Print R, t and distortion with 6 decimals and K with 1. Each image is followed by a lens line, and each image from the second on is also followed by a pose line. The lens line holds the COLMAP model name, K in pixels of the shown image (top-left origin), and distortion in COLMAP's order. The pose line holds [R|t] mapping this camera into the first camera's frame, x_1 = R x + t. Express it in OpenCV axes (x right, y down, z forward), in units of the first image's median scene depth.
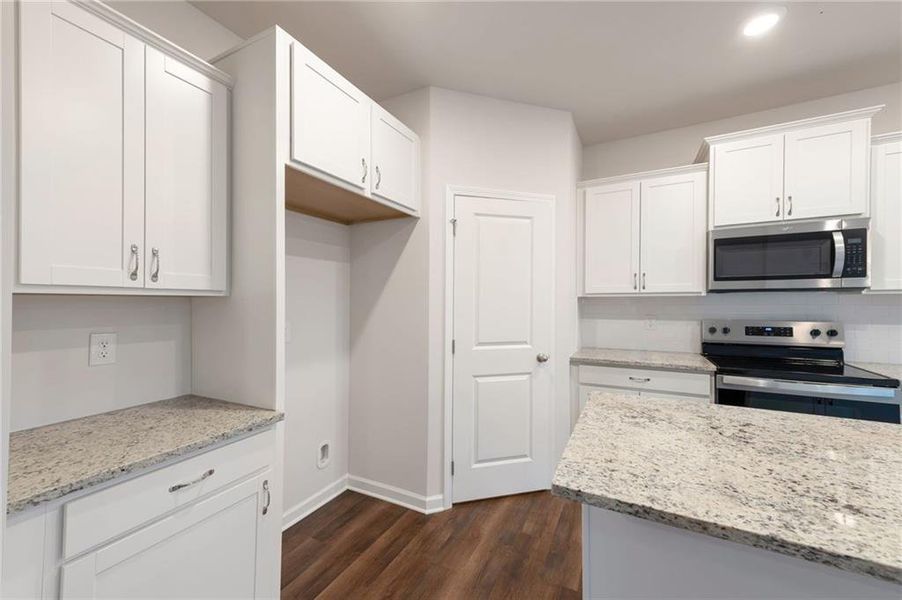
lens RADIAL K [[356.6, 0, 452.3], [0, 356.6, 296.5], [0, 0, 1]] dist [0.018957, -0.001778]
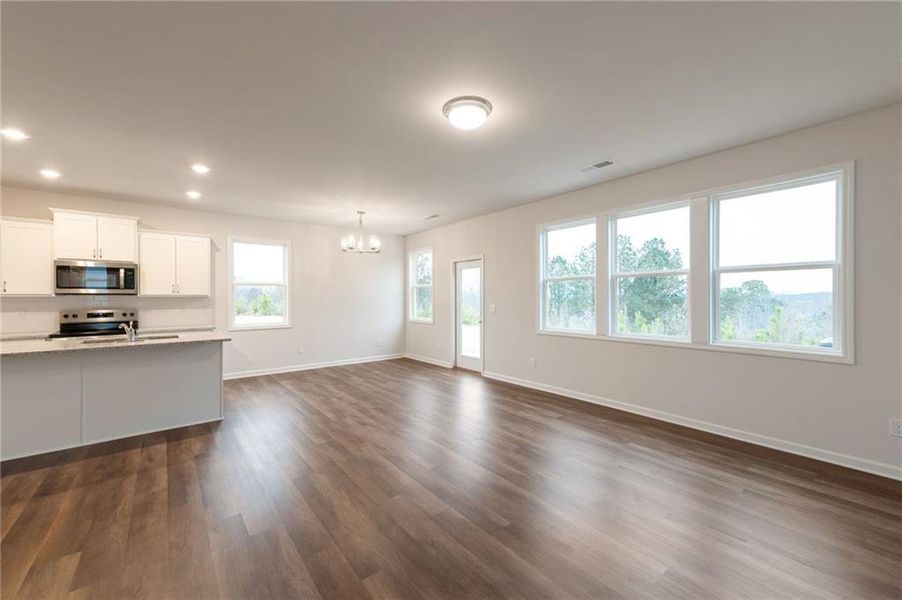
lens RADIAL K [[356.6, 0, 448.8], [0, 356.6, 297.9], [0, 0, 1]] dist [0.018957, -0.001778]
pose [[0.404617, 0.001495, 0.914485, -0.153051], [-0.010049, 0.999946, 0.002811, -0.021552], [-0.914431, -0.010327, 0.404610, -1.618085]]
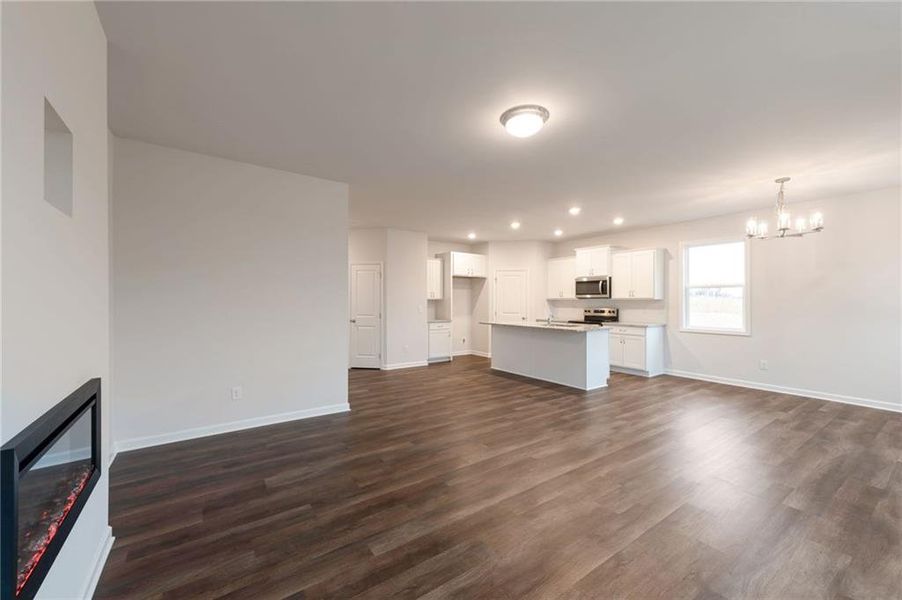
lens RADIAL K [[356.6, 0, 454.1], [0, 356.6, 294.6], [0, 0, 1]] dist [0.018957, -0.001778]
pose [[0.894968, -0.003983, -0.446112, 1.219983], [0.001782, 0.999984, -0.005353, -0.032137], [0.446126, 0.003996, 0.894961, -2.366425]]
